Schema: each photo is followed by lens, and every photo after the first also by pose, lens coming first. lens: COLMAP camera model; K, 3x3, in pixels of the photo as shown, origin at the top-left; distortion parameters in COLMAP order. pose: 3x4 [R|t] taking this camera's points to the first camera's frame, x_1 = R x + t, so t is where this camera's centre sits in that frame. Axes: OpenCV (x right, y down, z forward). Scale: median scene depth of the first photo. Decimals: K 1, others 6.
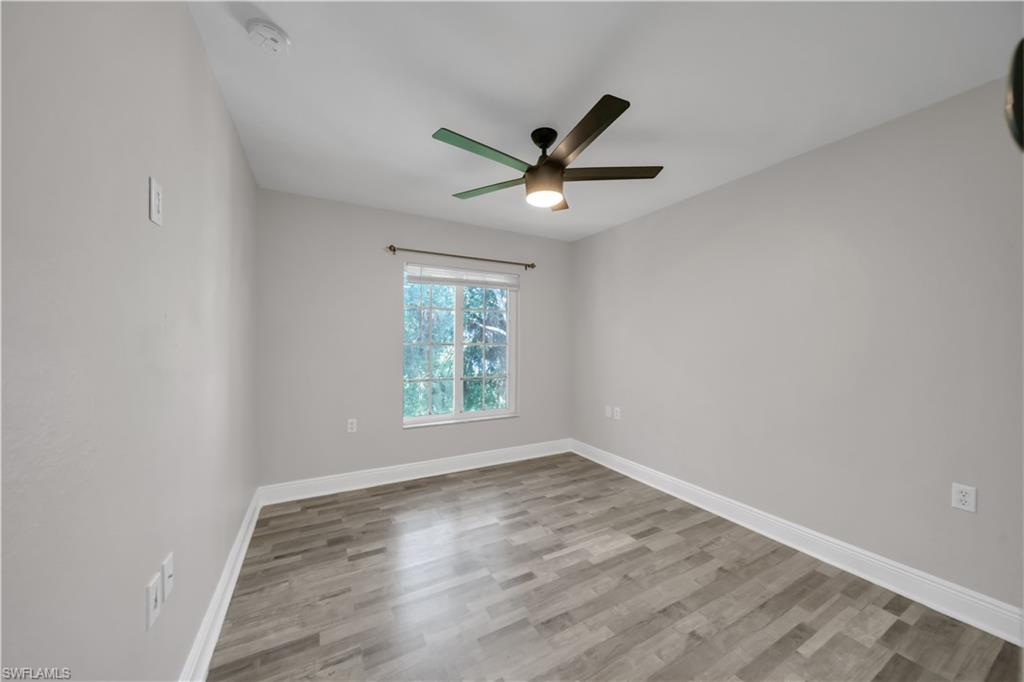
lens RADIAL K [[353.3, 0, 510.1], [0, 353.3, 347.6], [0, 0, 1]] dist [0.001295, -0.001010]
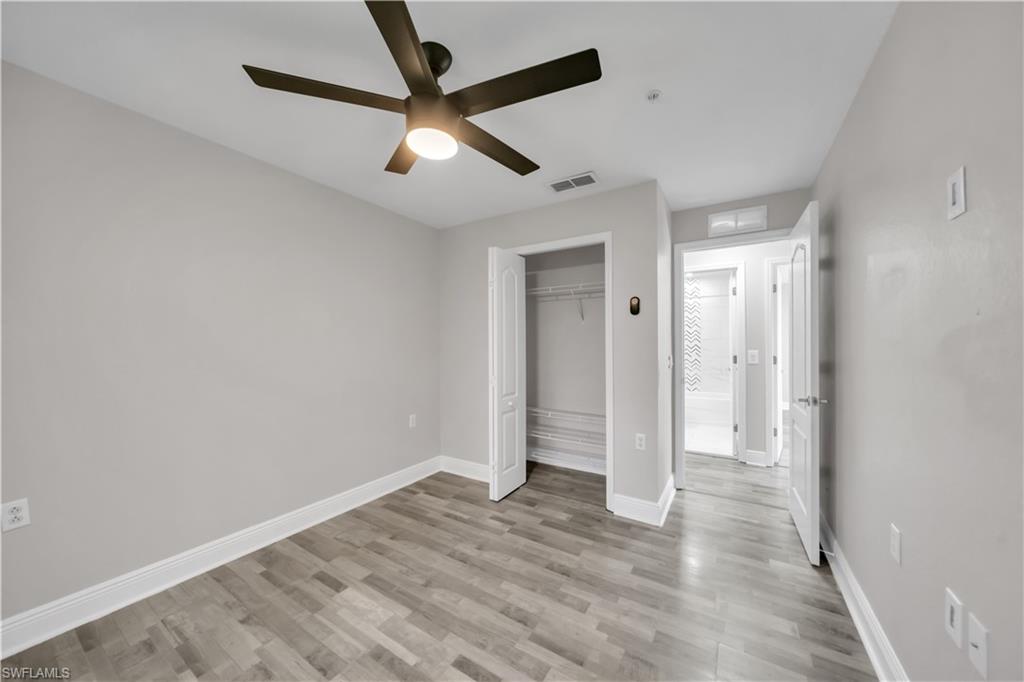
lens RADIAL K [[353.3, 0, 513.2], [0, 353.3, 344.0], [0, 0, 1]] dist [0.001295, -0.001010]
pose [[-0.488938, -0.001139, 0.872318, -0.622241], [0.014545, 0.999849, 0.009458, -0.018517], [-0.872198, 0.017312, -0.488847, 1.229712]]
